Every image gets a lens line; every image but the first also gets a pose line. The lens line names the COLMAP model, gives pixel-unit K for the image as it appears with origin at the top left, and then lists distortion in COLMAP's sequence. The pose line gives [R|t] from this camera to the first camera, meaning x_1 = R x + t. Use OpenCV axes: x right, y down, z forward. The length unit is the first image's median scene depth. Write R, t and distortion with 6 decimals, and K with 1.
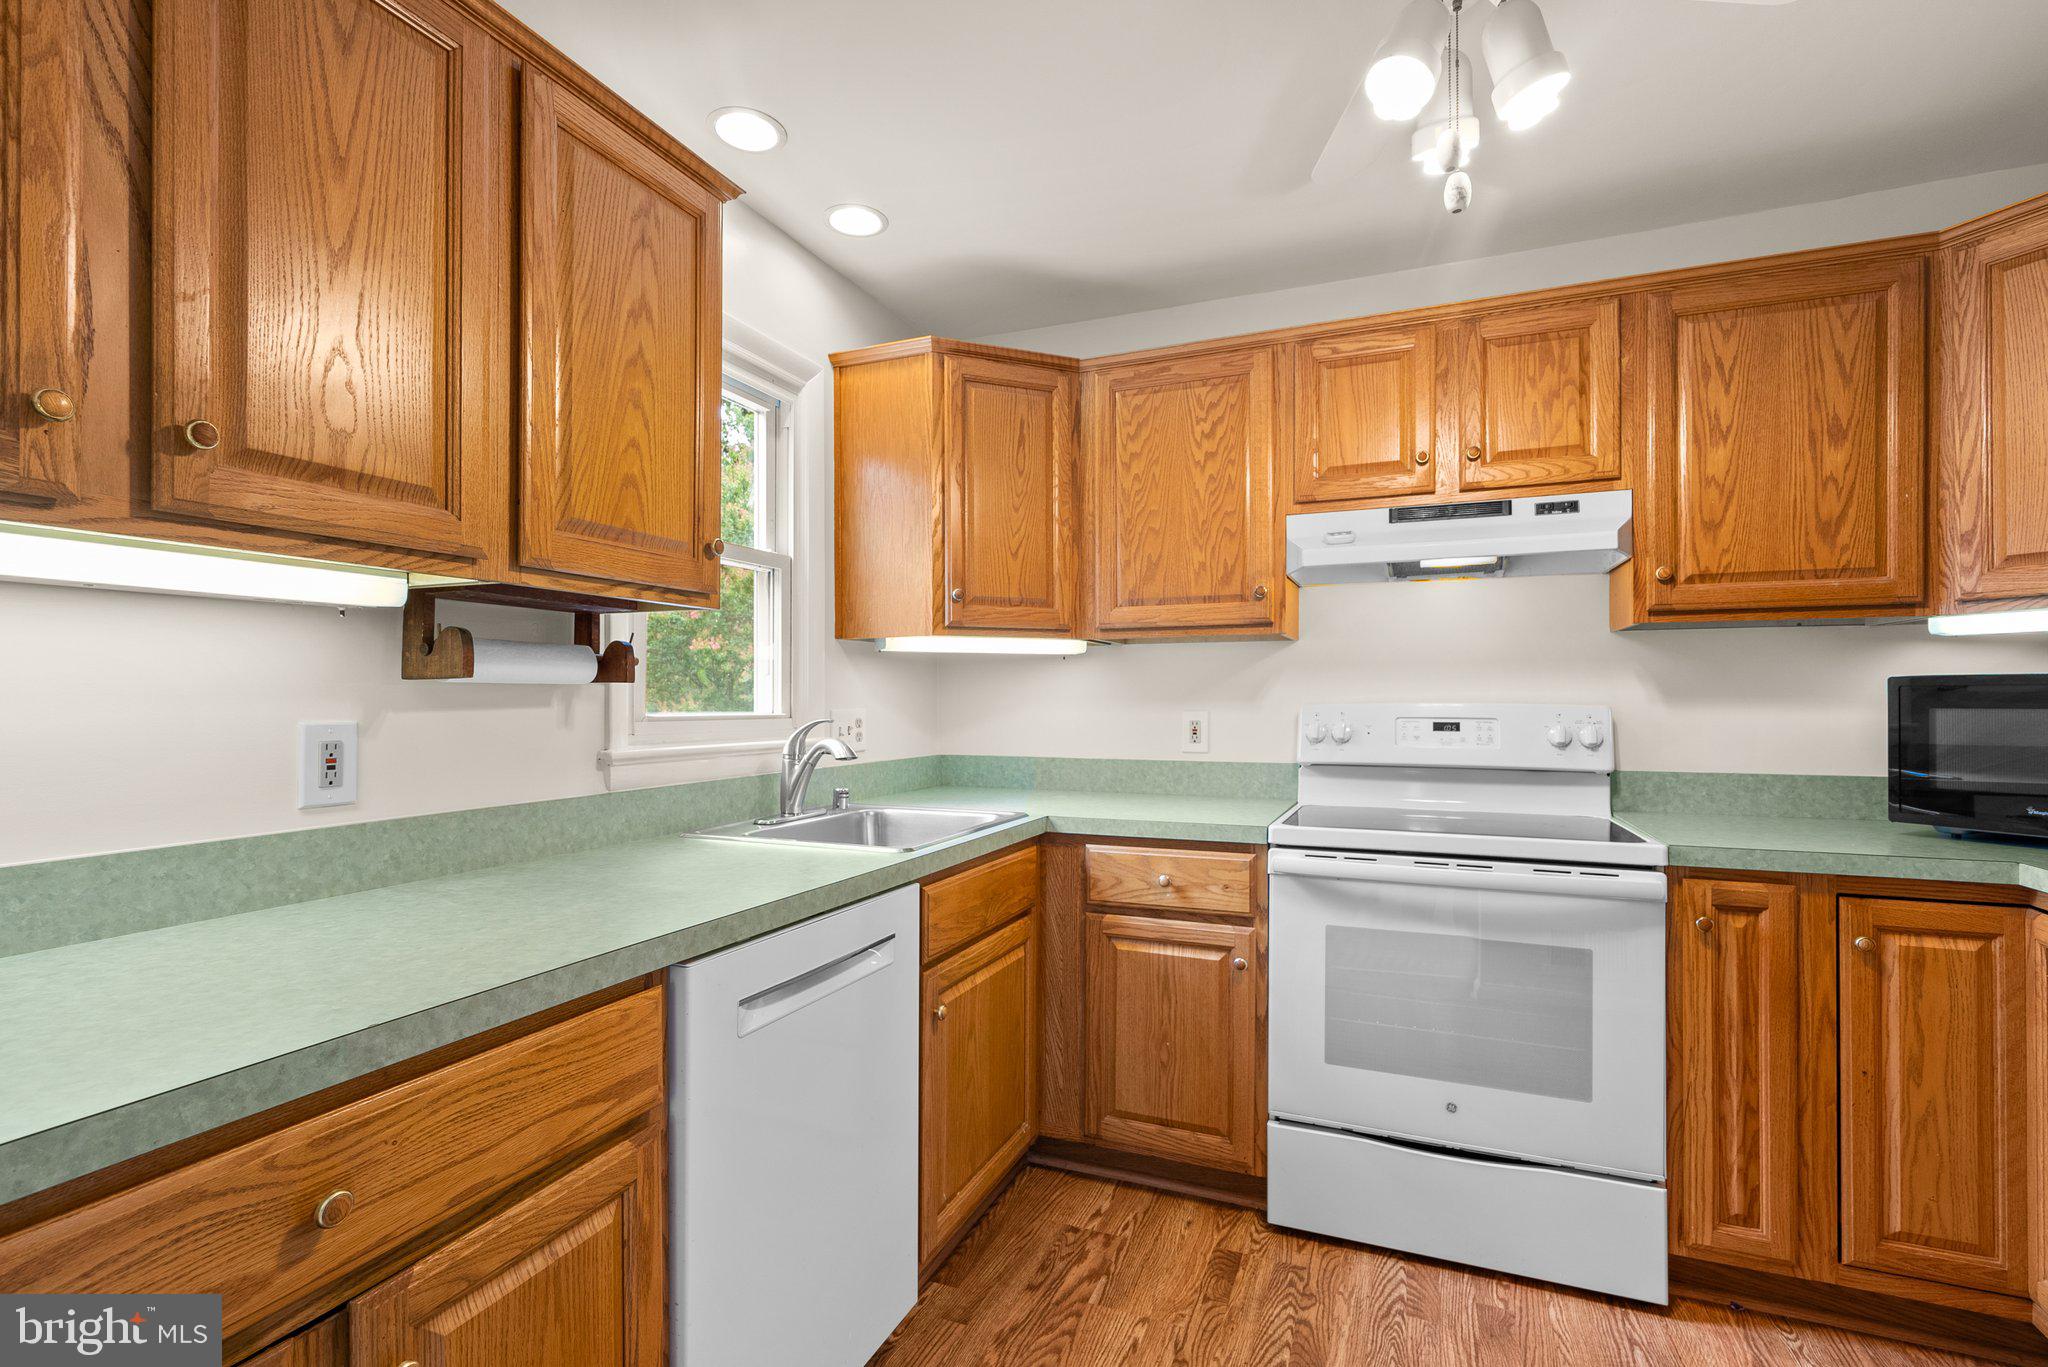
lens RADIAL K [[938.1, 0, 1024.0], [0, 938.1, 697.3], [0, 0, 1]] dist [-0.003191, 0.002259]
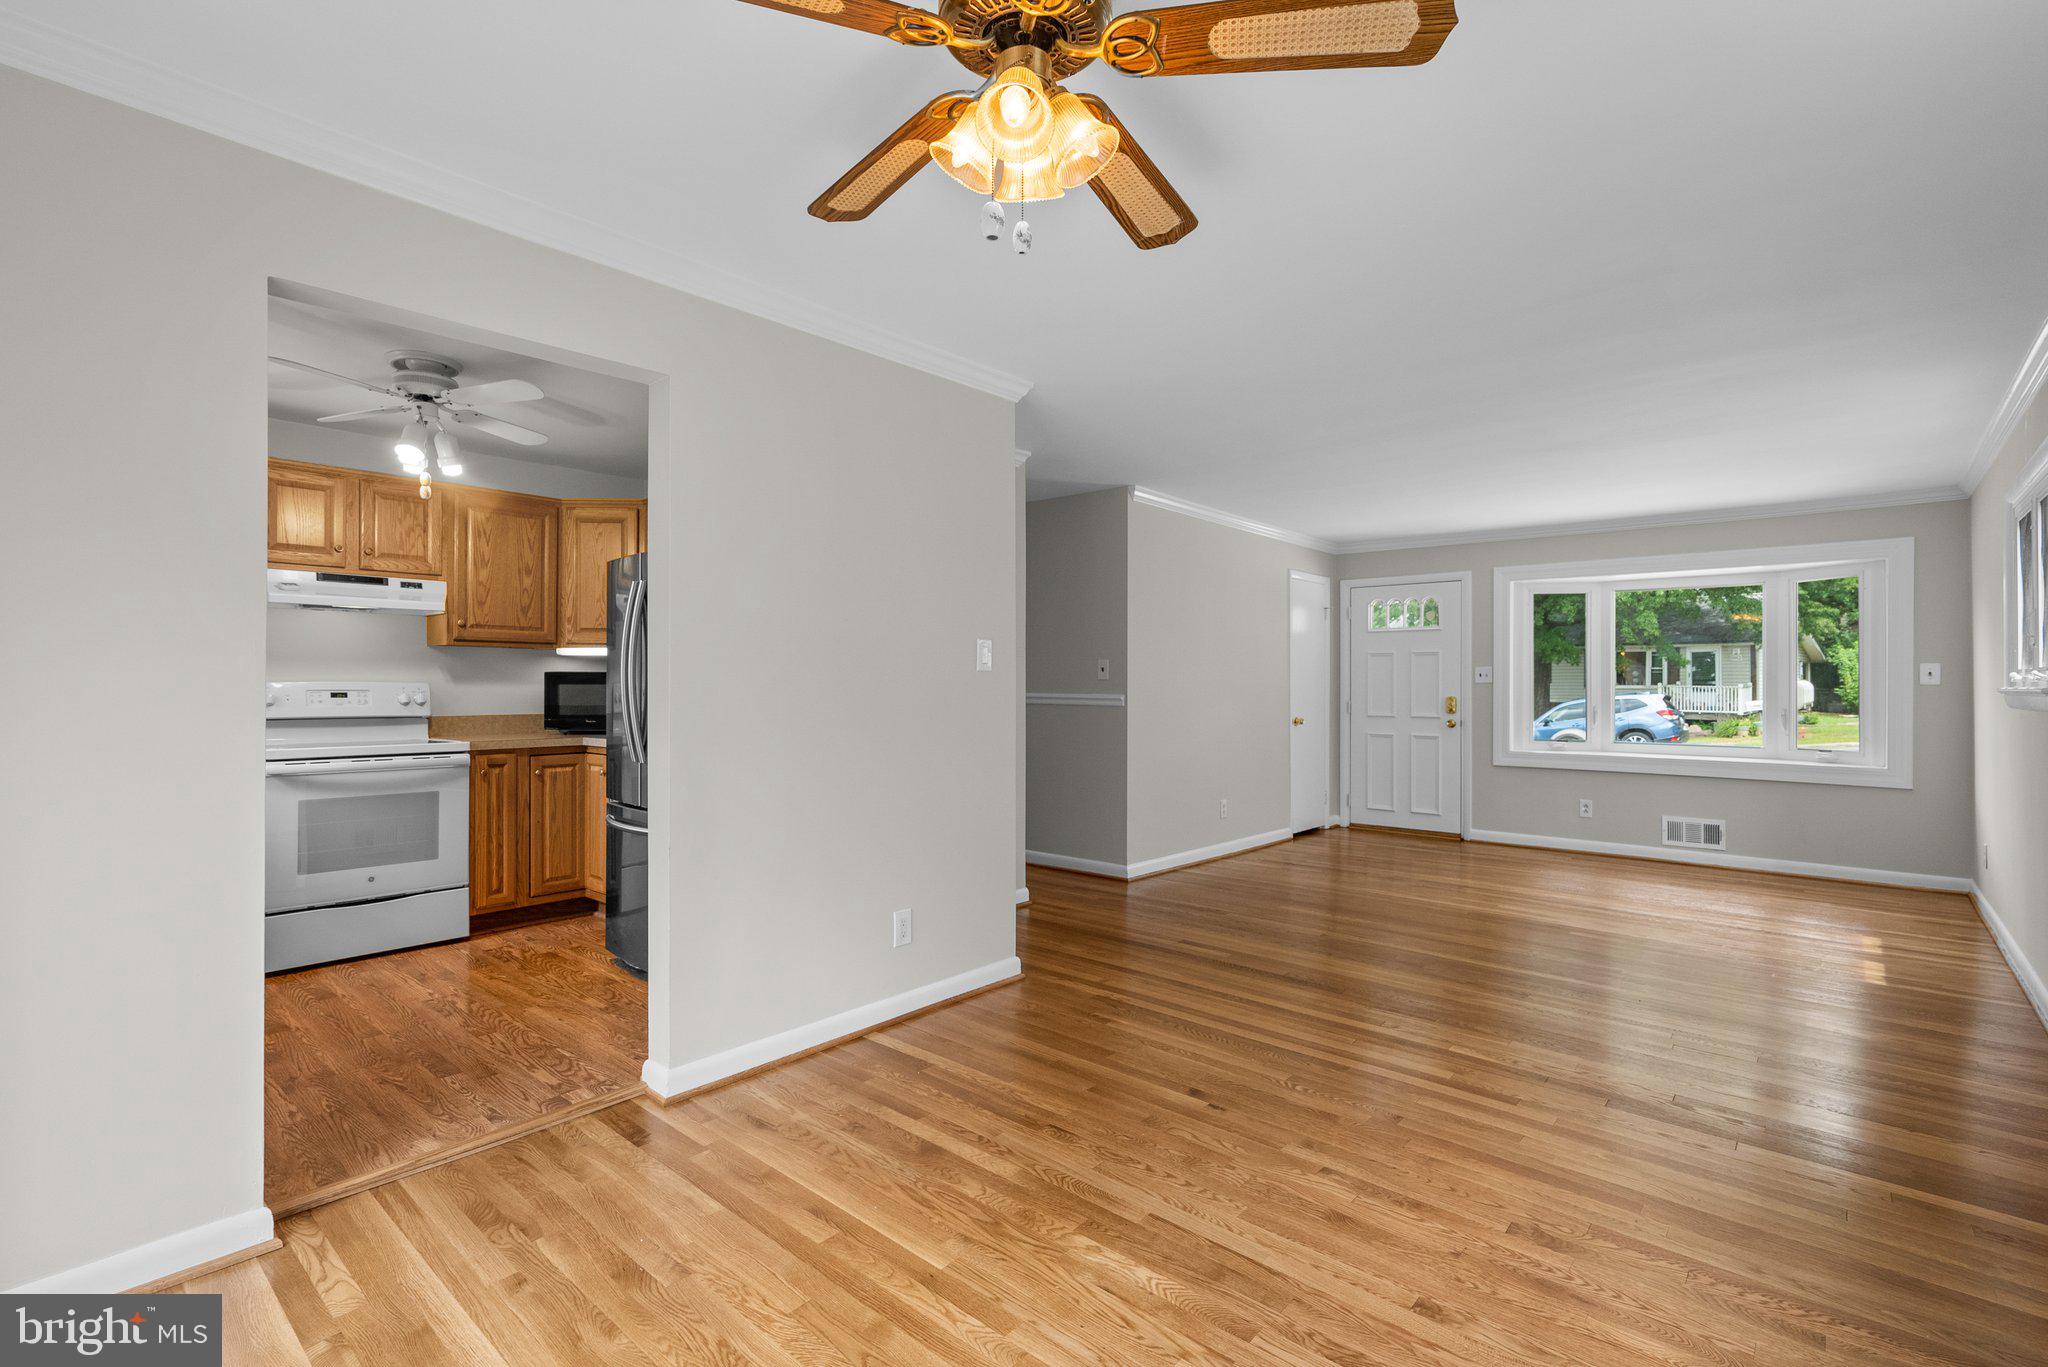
lens RADIAL K [[938.1, 0, 1020.9], [0, 938.1, 683.9], [0, 0, 1]] dist [-0.003191, 0.002259]
pose [[0.322390, 0.004914, 0.946594, -0.963942], [-0.004198, 0.999984, -0.003761, 0.013385], [-0.946598, -0.002761, 0.322405, -0.939938]]
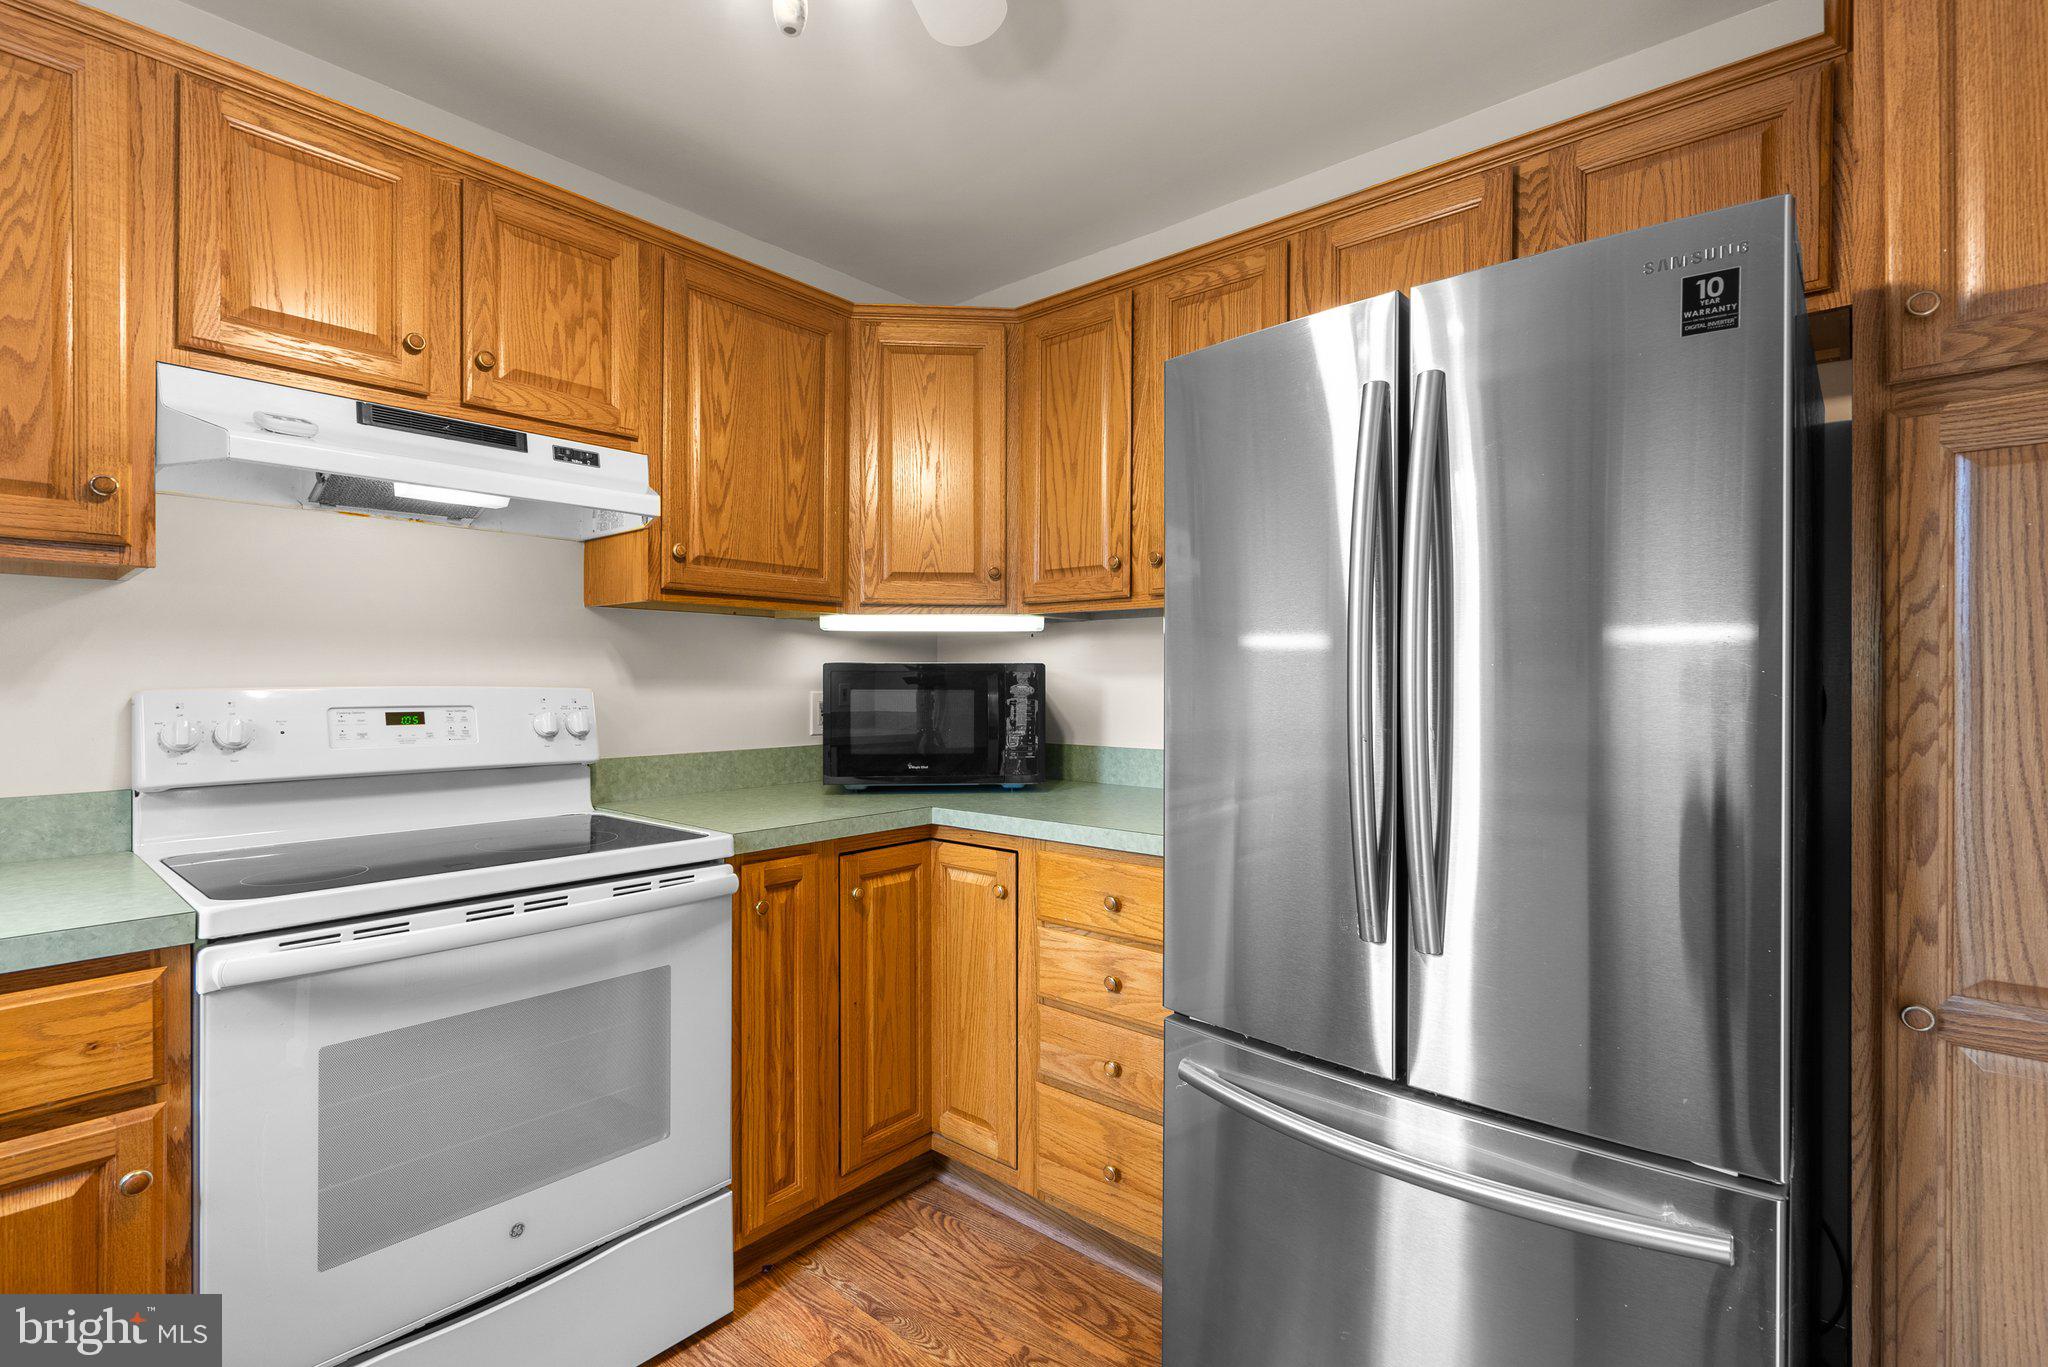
lens RADIAL K [[938.1, 0, 1023.4], [0, 938.1, 685.0], [0, 0, 1]] dist [-0.003191, 0.002259]
pose [[0.308660, -0.004624, 0.951161, -0.120395], [-0.006468, 0.999955, 0.006960, -0.004045], [-0.951151, -0.008301, 0.308616, 0.367674]]
